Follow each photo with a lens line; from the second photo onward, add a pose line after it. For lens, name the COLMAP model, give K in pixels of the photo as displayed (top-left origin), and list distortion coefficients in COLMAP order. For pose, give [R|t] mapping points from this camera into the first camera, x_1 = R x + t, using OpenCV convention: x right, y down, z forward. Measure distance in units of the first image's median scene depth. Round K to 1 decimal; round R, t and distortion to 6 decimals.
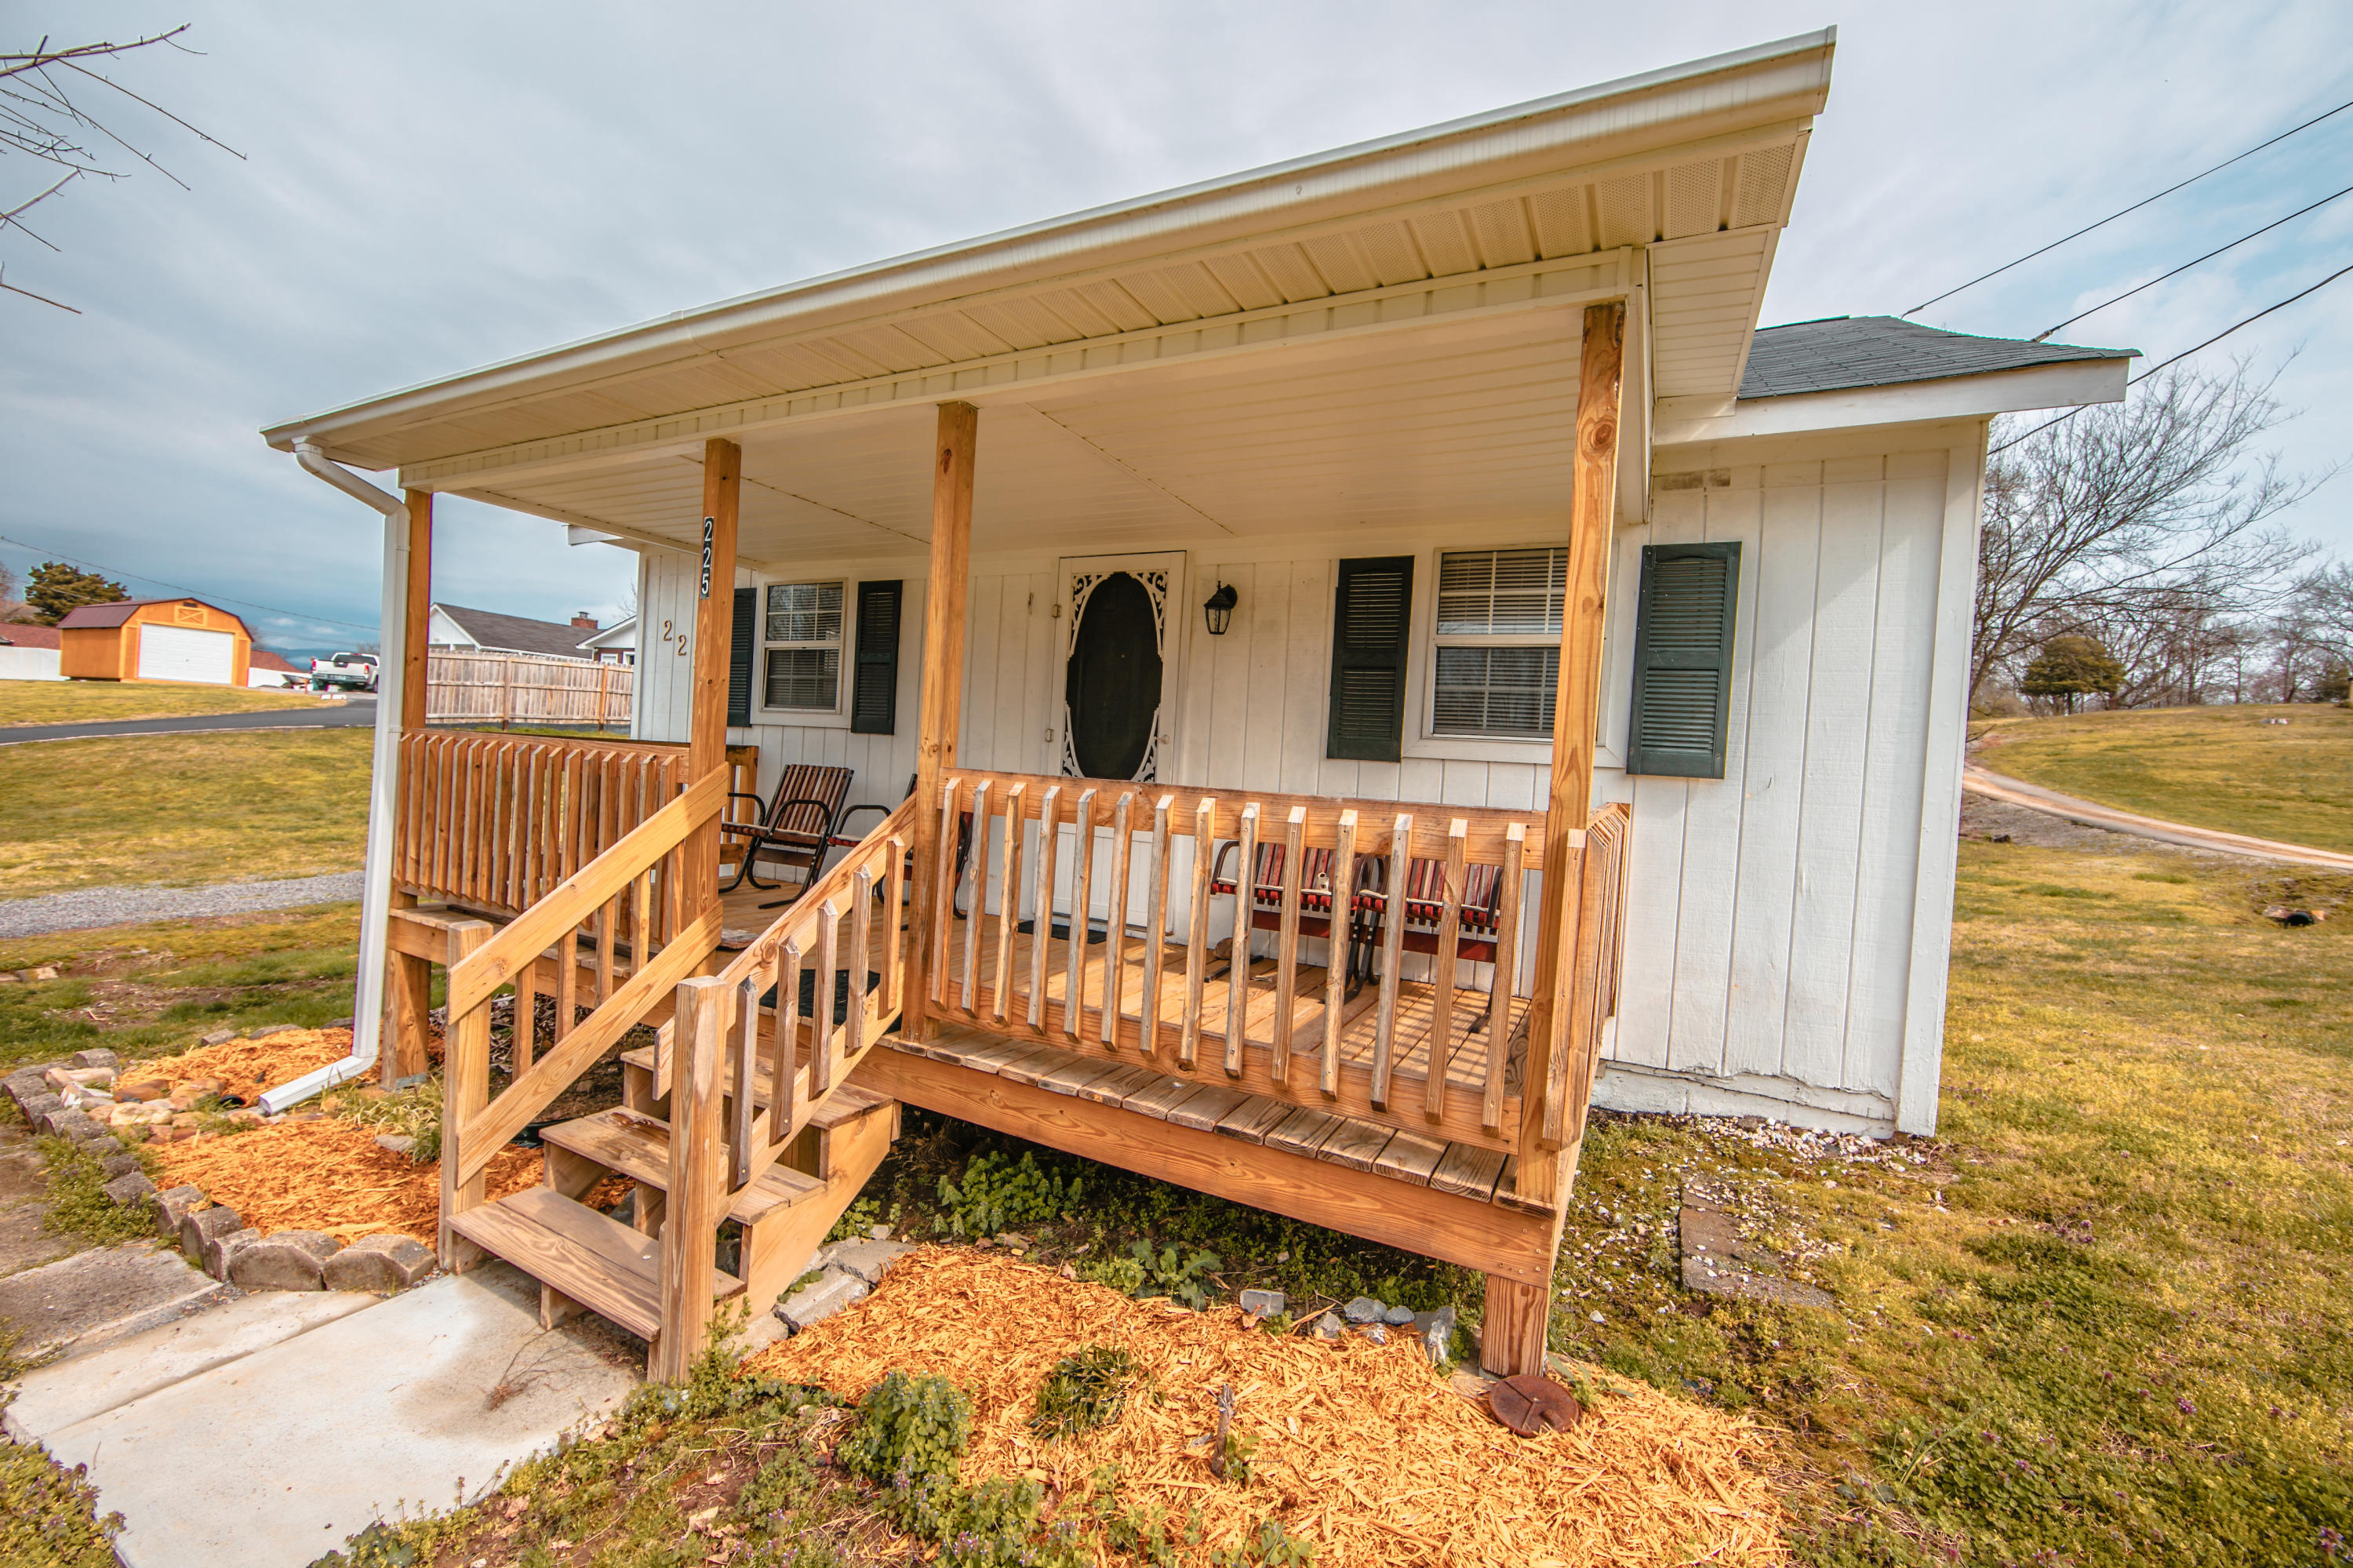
lens RADIAL K [[930.2, 0, 1176.5], [0, 930.2, 784.0], [0, 0, 1]] dist [-0.002096, -0.000166]
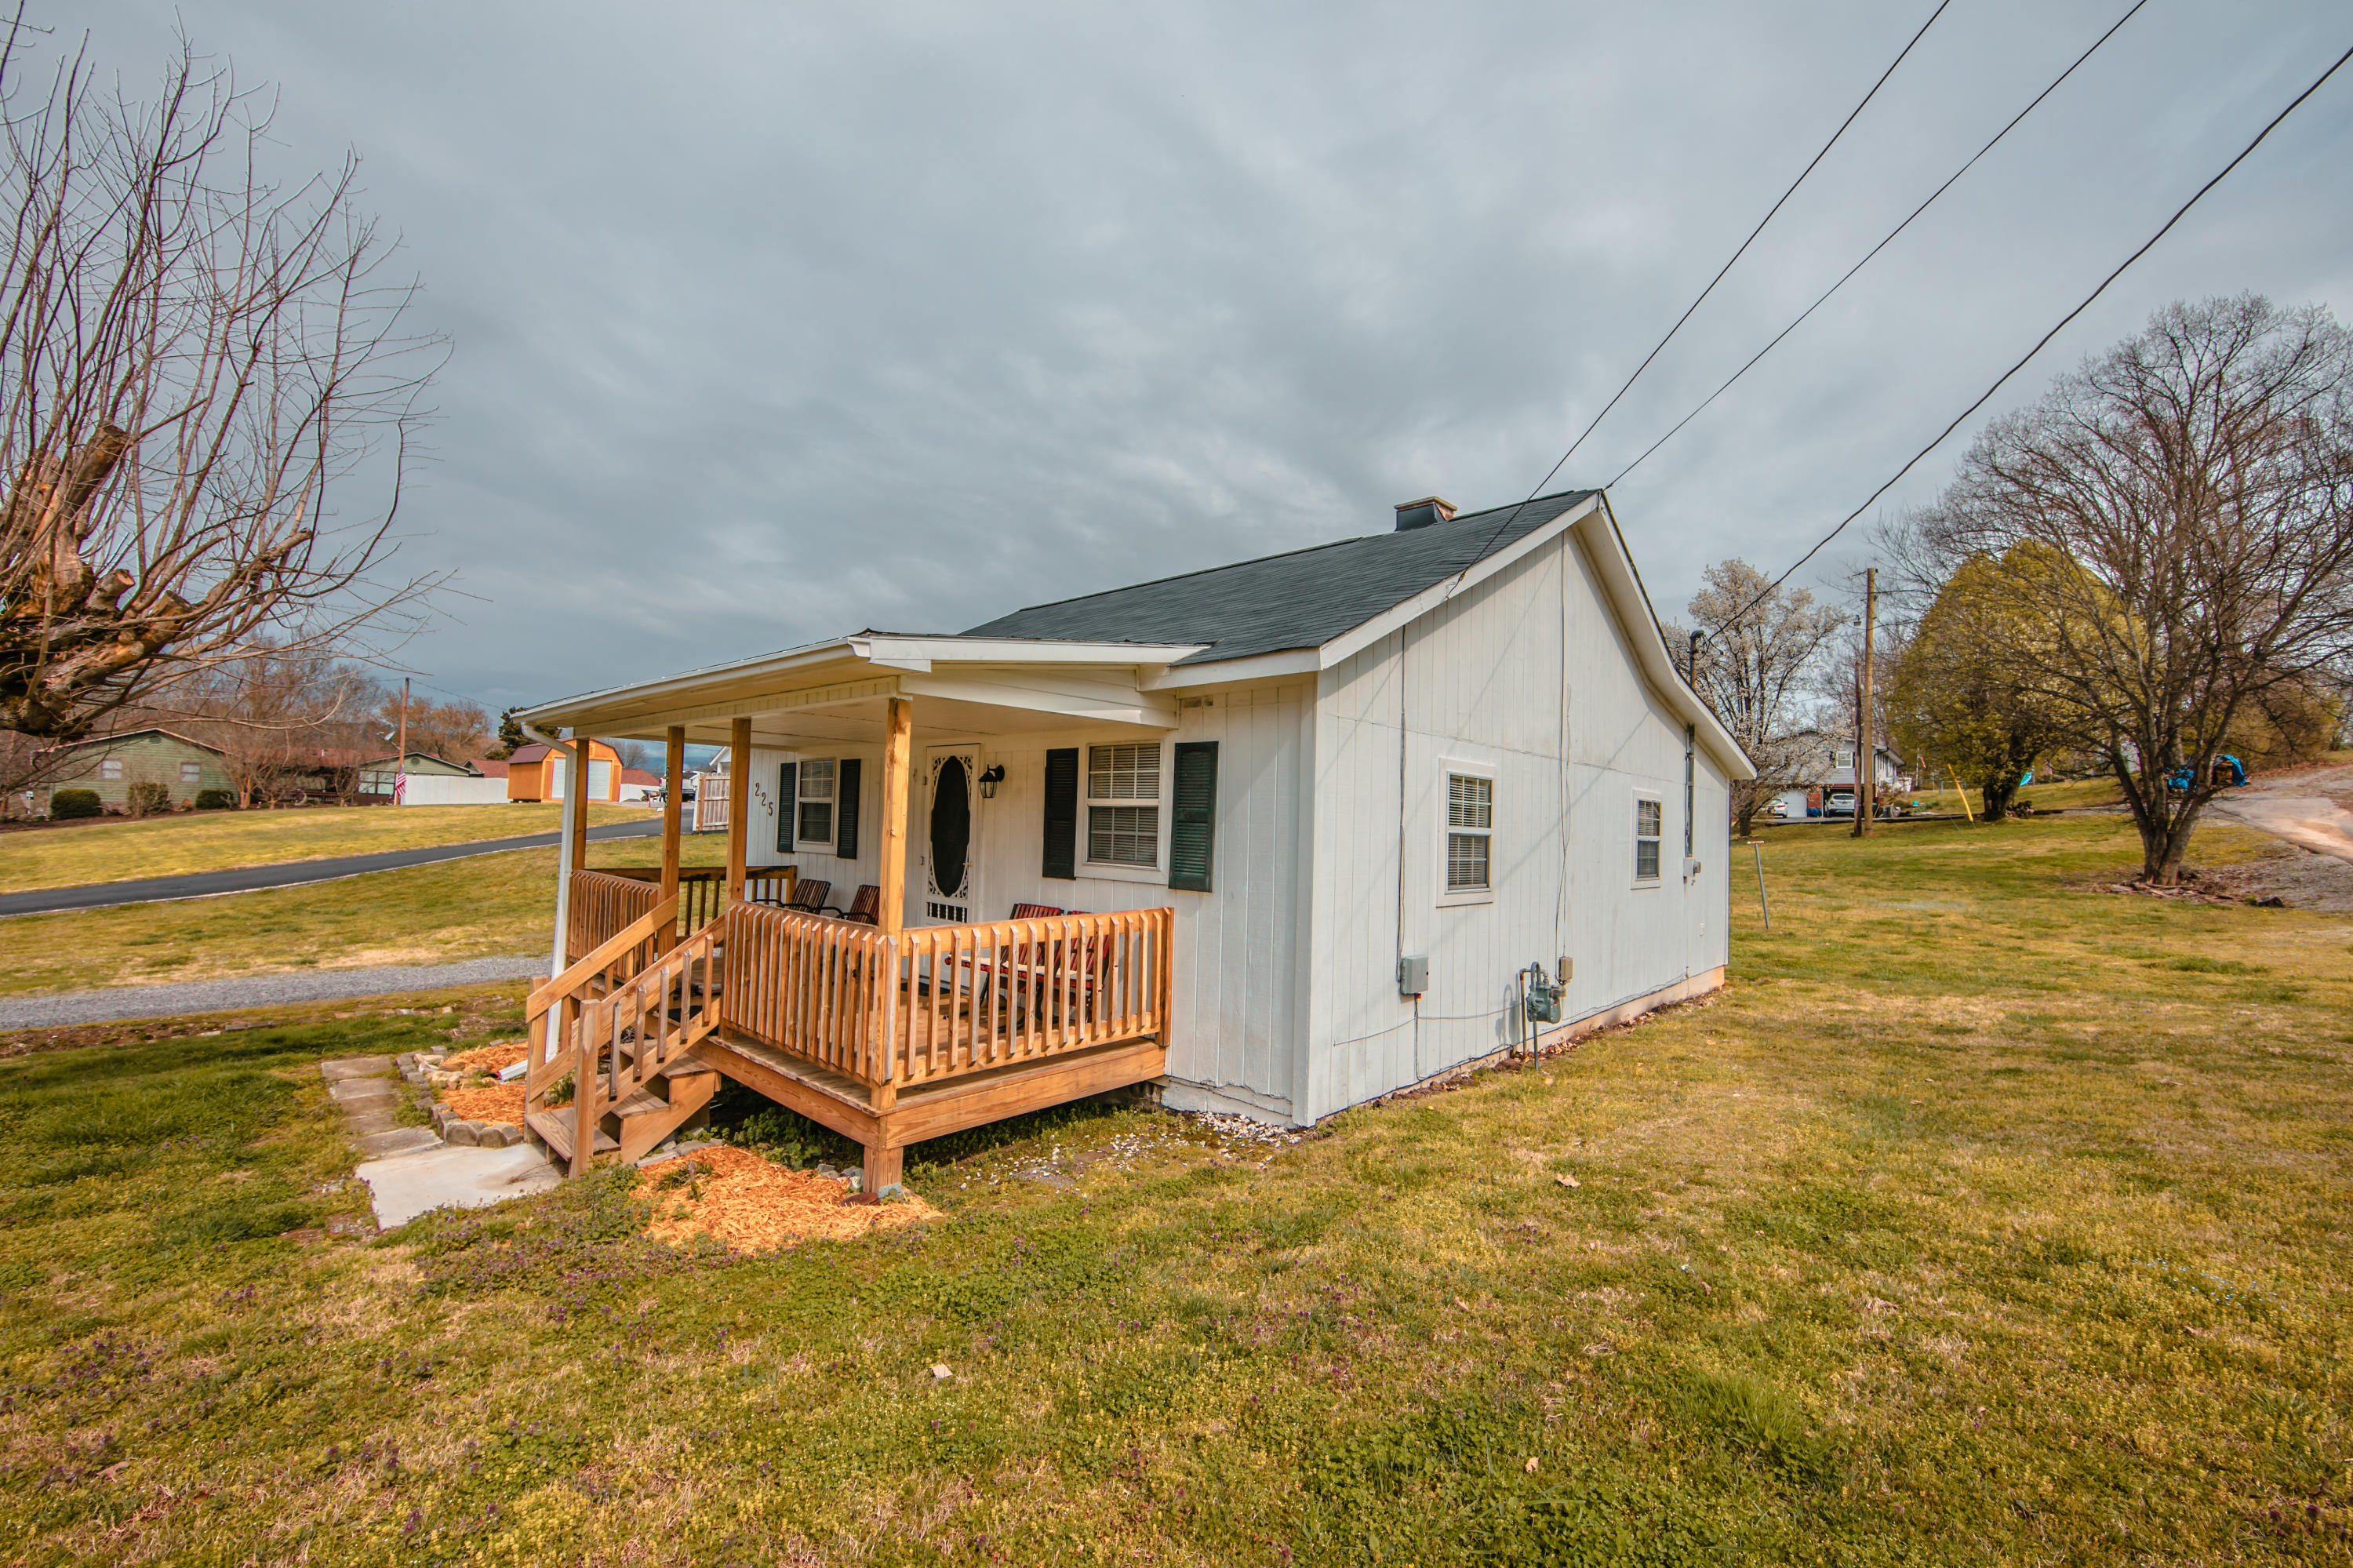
lens RADIAL K [[938.1, 0, 1176.5], [0, 938.1, 784.0], [0, 0, 1]] dist [0.000638, -0.000223]
pose [[0.963059, -0.046285, -0.265283, 0.745322], [0.027338, 0.996833, -0.074677, -0.055361], [0.267900, 0.064666, 0.961274, -0.427983]]
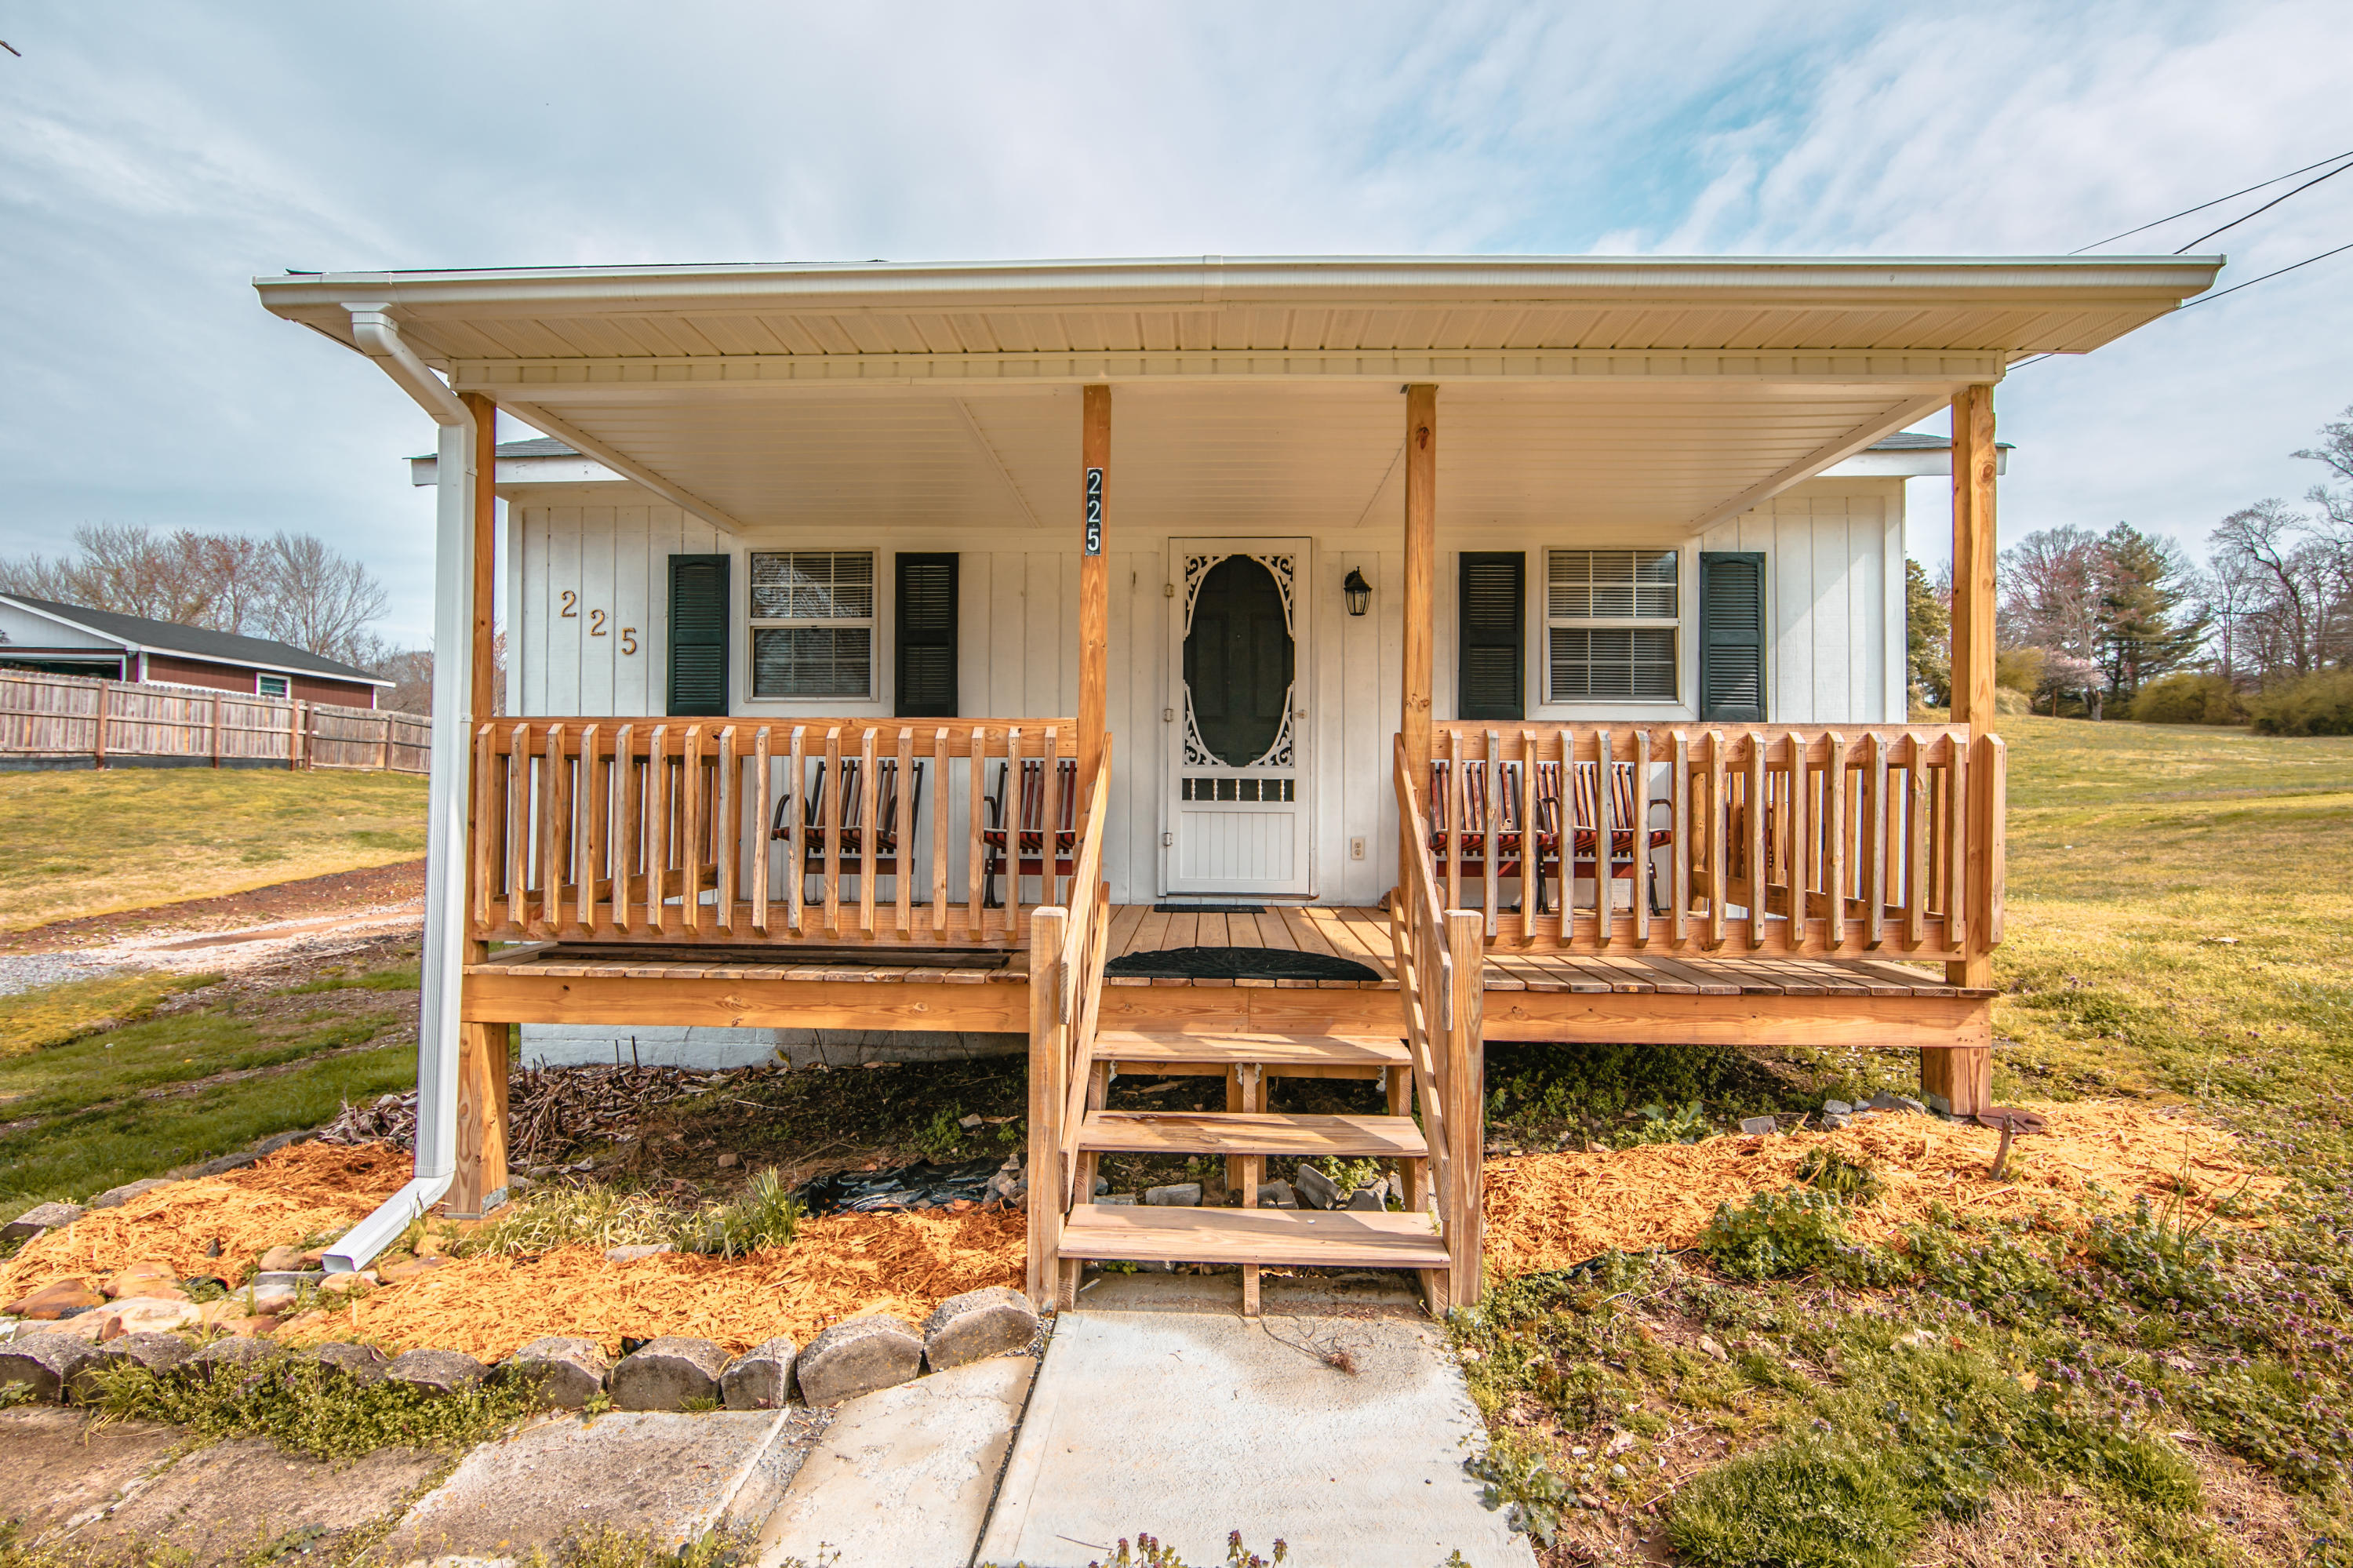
lens RADIAL K [[968.9, 0, 1176.5], [0, 968.9, 784.0], [0, 0, 1]] dist [0.003953, 0.000349]
pose [[0.902617, -0.051315, 0.427376, -0.620143], [0.057190, 0.998363, -0.000912, 0.024386], [-0.426629, 0.025265, 0.904074, 0.065868]]
